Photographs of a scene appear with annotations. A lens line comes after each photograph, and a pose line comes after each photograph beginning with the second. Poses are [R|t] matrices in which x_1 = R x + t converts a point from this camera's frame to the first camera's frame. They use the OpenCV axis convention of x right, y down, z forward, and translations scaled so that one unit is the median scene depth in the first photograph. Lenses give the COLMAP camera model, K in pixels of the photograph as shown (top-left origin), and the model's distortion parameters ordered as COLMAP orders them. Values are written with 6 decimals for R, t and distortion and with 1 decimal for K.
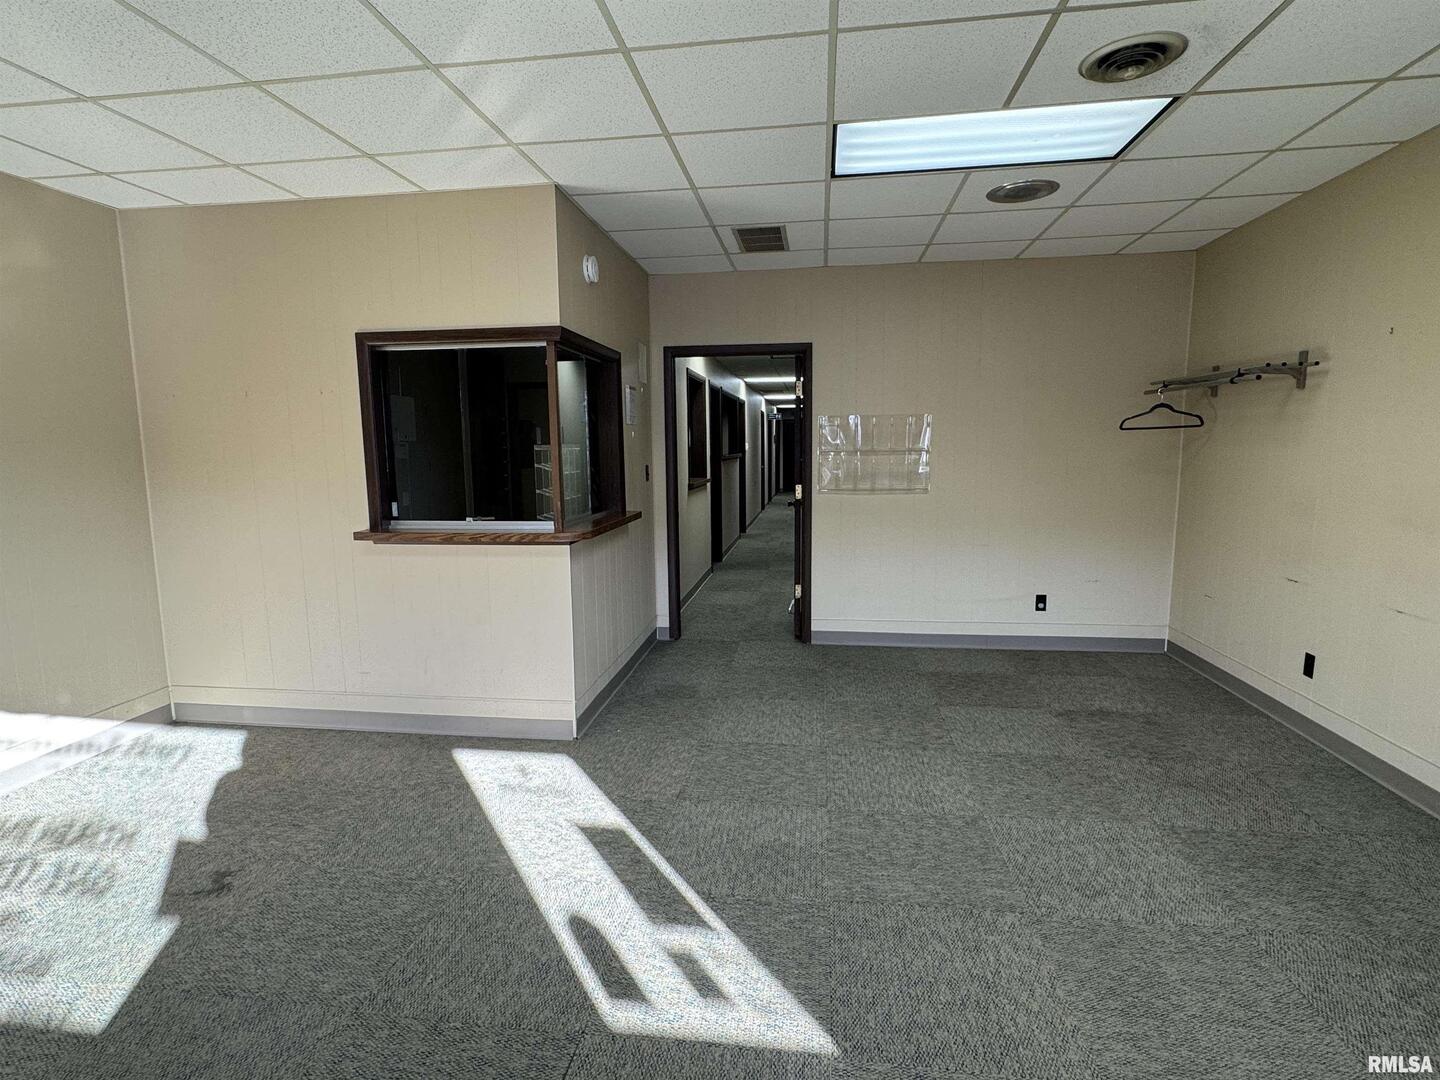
lens RADIAL K [[732.1, 0, 713.7], [0, 732.1, 543.0], [0, 0, 1]] dist [-0.003144, 0.001375]
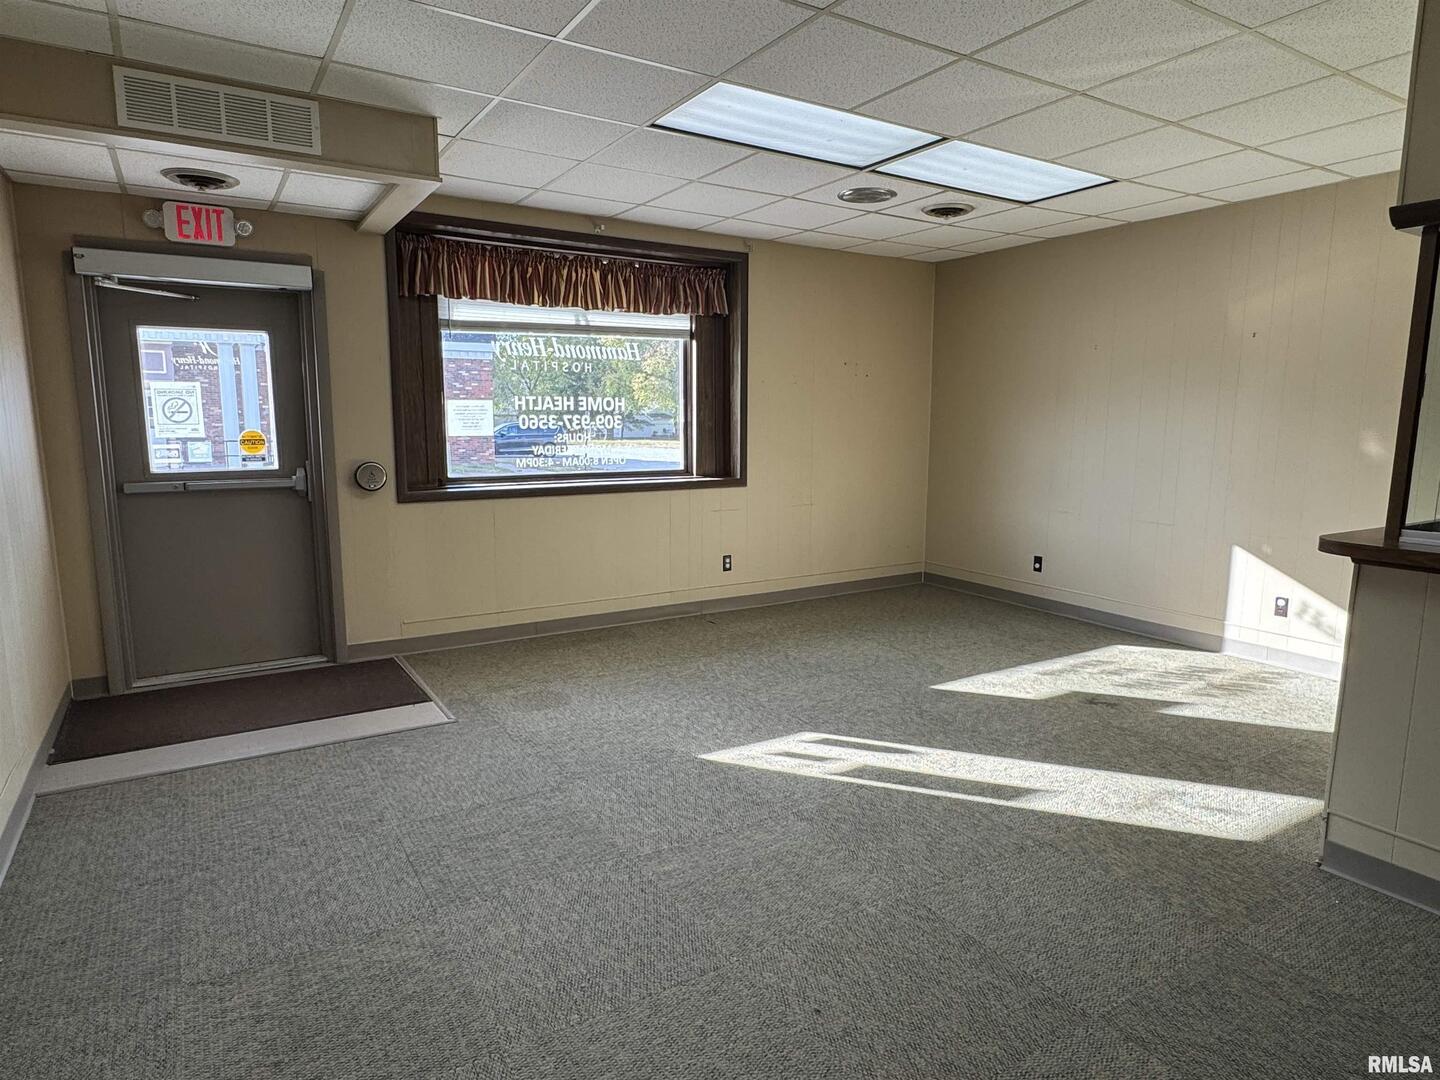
lens RADIAL K [[856.1, 0, 718.5], [0, 856.1, 541.5], [0, 0, 1]] dist [-0.006043, -0.000409]
pose [[-0.768027, 0.100027, -0.632557, 0.820498], [-0.082541, 0.964028, 0.252661, -0.185213], [0.635076, 0.246262, -0.732143, 1.435879]]
